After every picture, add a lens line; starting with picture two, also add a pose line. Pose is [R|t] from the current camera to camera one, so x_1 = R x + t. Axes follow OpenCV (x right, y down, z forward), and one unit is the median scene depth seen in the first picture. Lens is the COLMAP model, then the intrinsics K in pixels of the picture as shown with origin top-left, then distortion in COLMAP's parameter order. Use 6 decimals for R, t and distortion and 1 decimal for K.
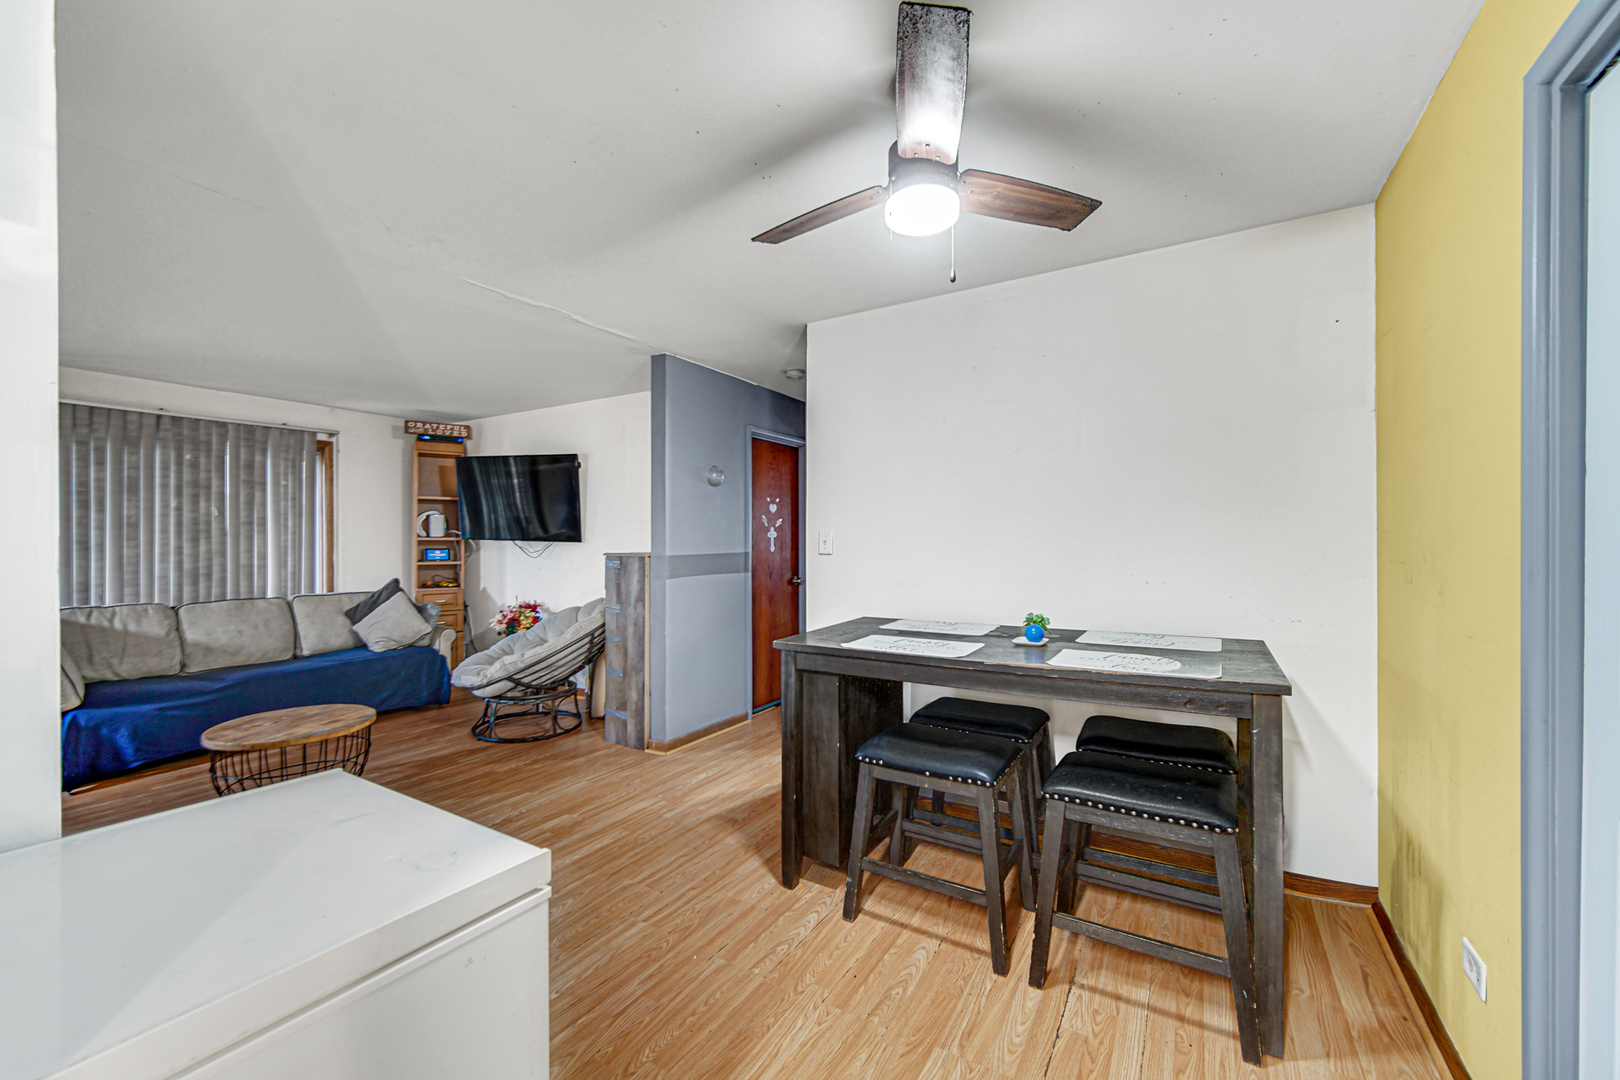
lens RADIAL K [[642.8, 0, 802.9], [0, 642.8, 538.7], [0, 0, 1]] dist [-0.001025, -0.000253]
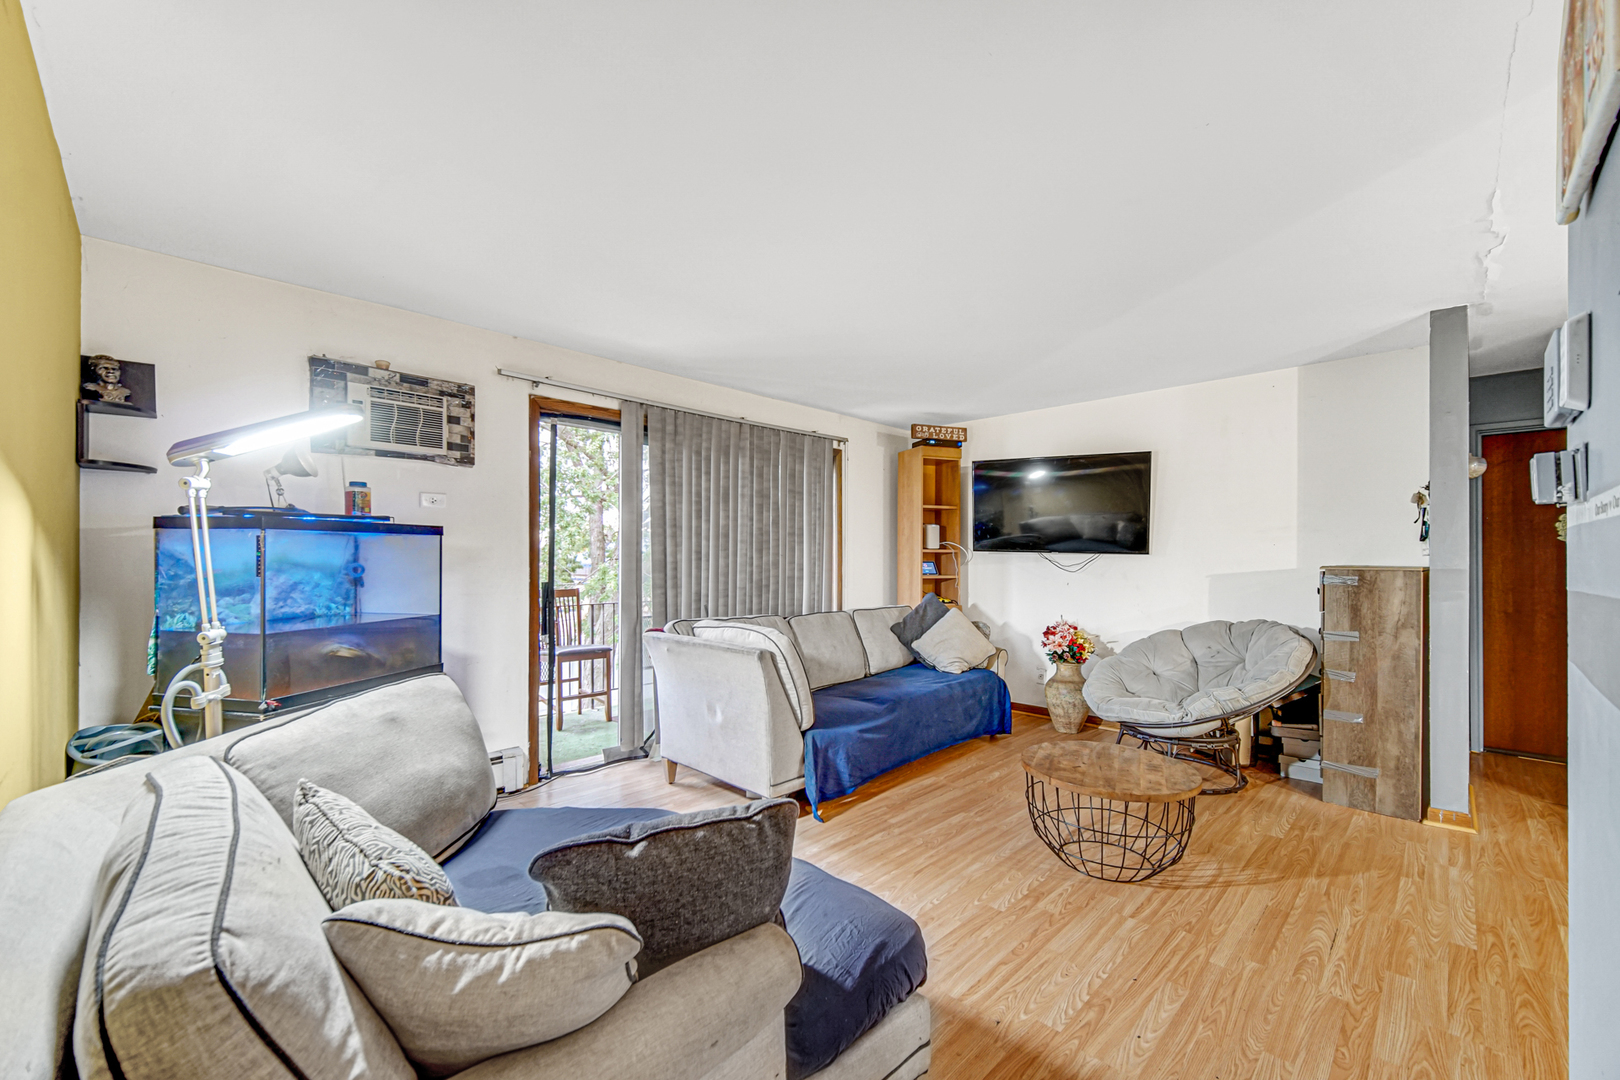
lens RADIAL K [[642.8, 0, 810.0], [0, 642.8, 556.1], [0, 0, 1]] dist [-0.001025, -0.000253]
pose [[0.972168, 0.002974, -0.234264, -0.624913], [-0.003014, 0.999995, 0.000188, 0.009600], [0.234264, 0.000524, 0.972173, 0.060905]]
